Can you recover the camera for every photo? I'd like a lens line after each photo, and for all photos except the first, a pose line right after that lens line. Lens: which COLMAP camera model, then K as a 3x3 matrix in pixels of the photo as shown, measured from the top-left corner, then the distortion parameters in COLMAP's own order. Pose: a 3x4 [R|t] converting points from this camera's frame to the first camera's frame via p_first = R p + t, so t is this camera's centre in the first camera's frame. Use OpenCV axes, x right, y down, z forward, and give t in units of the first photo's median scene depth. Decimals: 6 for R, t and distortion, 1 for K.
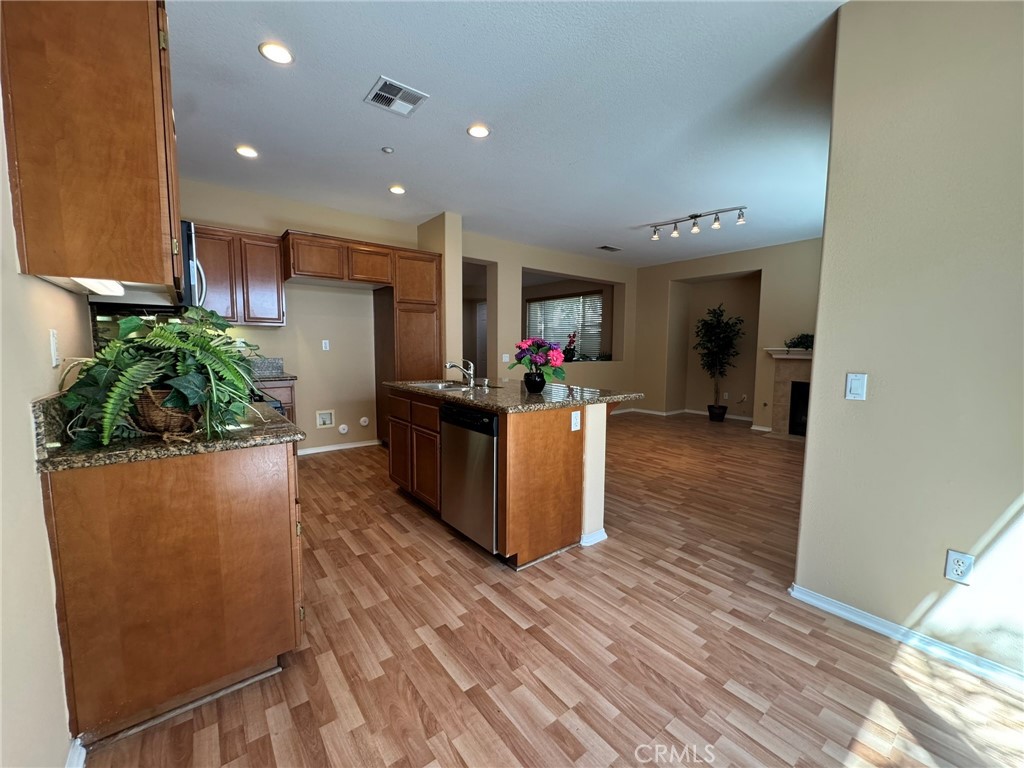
lens RADIAL K [[412.5, 0, 512.0], [0, 412.5, 384.0], [0, 0, 1]] dist [-0.000047, -0.000036]
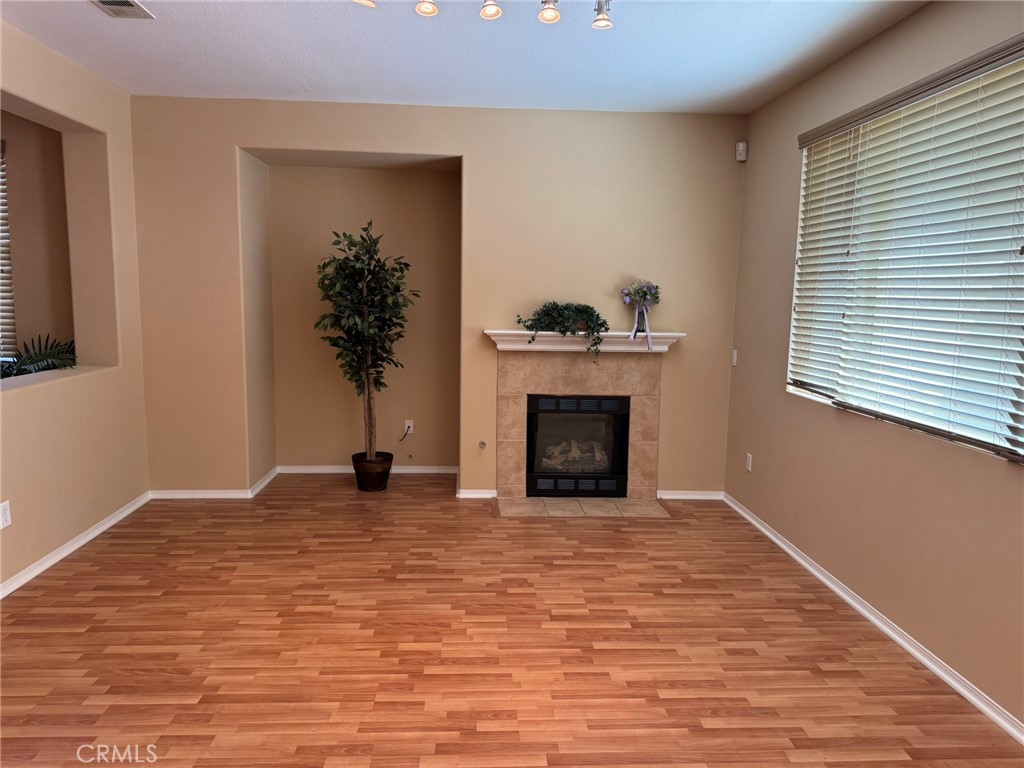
lens RADIAL K [[724.7, 0, 512.0], [0, 724.7, 384.0], [0, 0, 1]] dist [0.004727, 0.000431]
pose [[0.569195, -0.101666, 0.815893, -0.049052], [0.059471, 0.994817, 0.082473, -0.088911], [-0.820049, 0.001579, 0.572291, 0.491688]]
